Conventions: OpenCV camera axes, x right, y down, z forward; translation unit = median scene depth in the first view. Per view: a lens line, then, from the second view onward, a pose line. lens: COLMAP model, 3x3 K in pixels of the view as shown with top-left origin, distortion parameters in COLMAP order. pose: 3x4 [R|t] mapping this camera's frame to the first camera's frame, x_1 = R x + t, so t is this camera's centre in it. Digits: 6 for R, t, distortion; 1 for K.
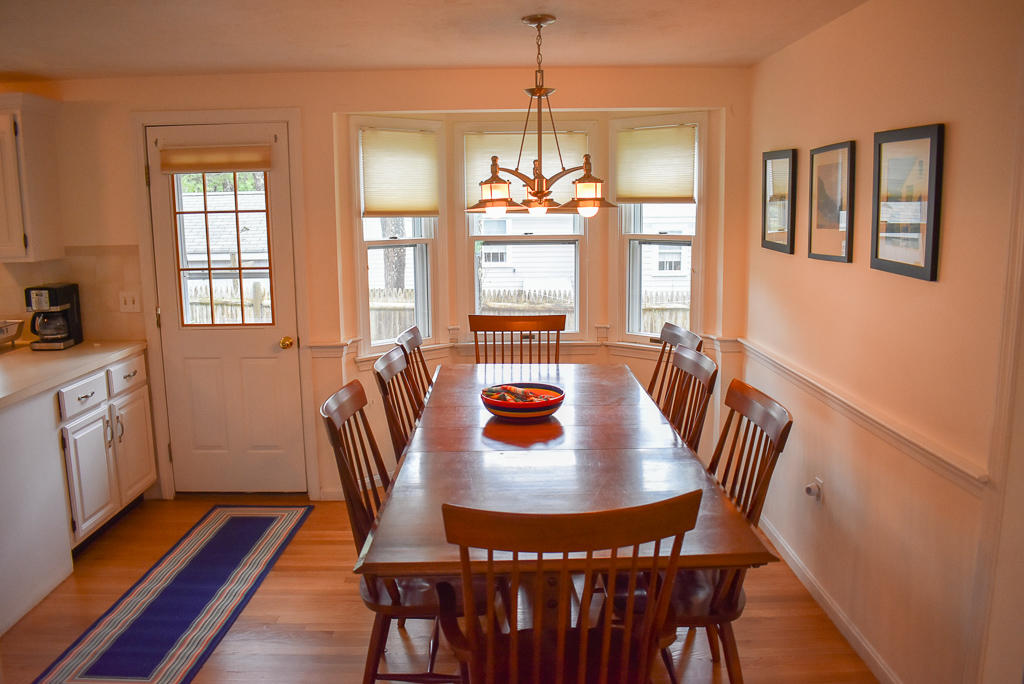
lens RADIAL K [[805.4, 0, 507.2], [0, 805.4, 337.0], [0, 0, 1]] dist [-0.086135, -0.003900]
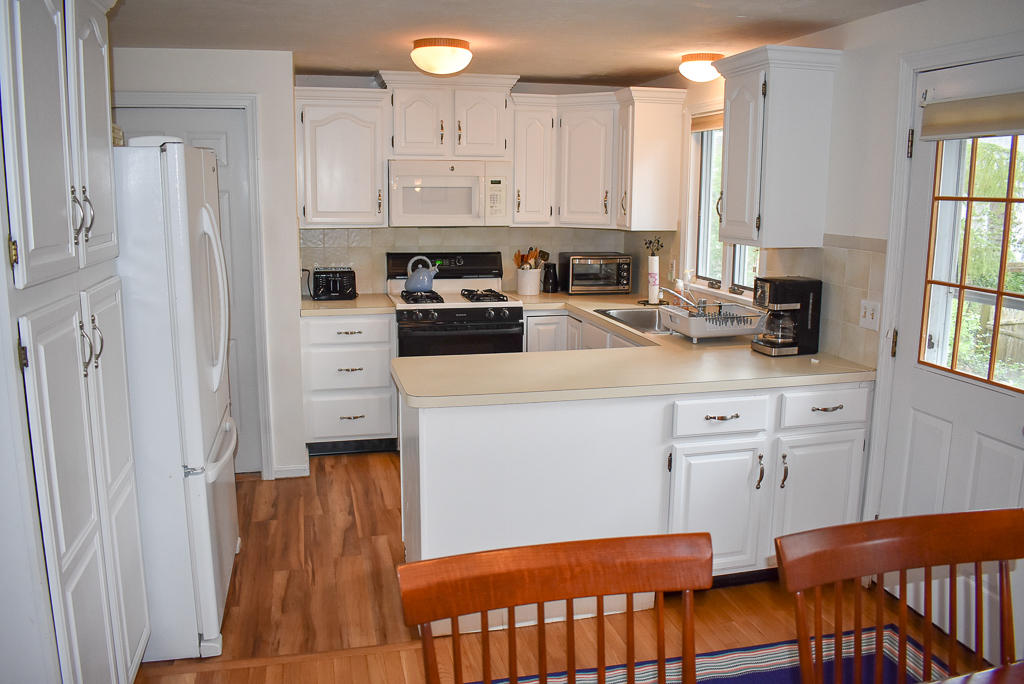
lens RADIAL K [[805.4, 0, 507.2], [0, 805.4, 337.0], [0, 0, 1]] dist [-0.086135, -0.003900]
pose [[0.238078, 0.188006, -0.952876, 0.159647], [-0.166211, 0.974500, 0.150745, -0.082581], [0.956918, 0.122490, 0.263256, 0.497374]]
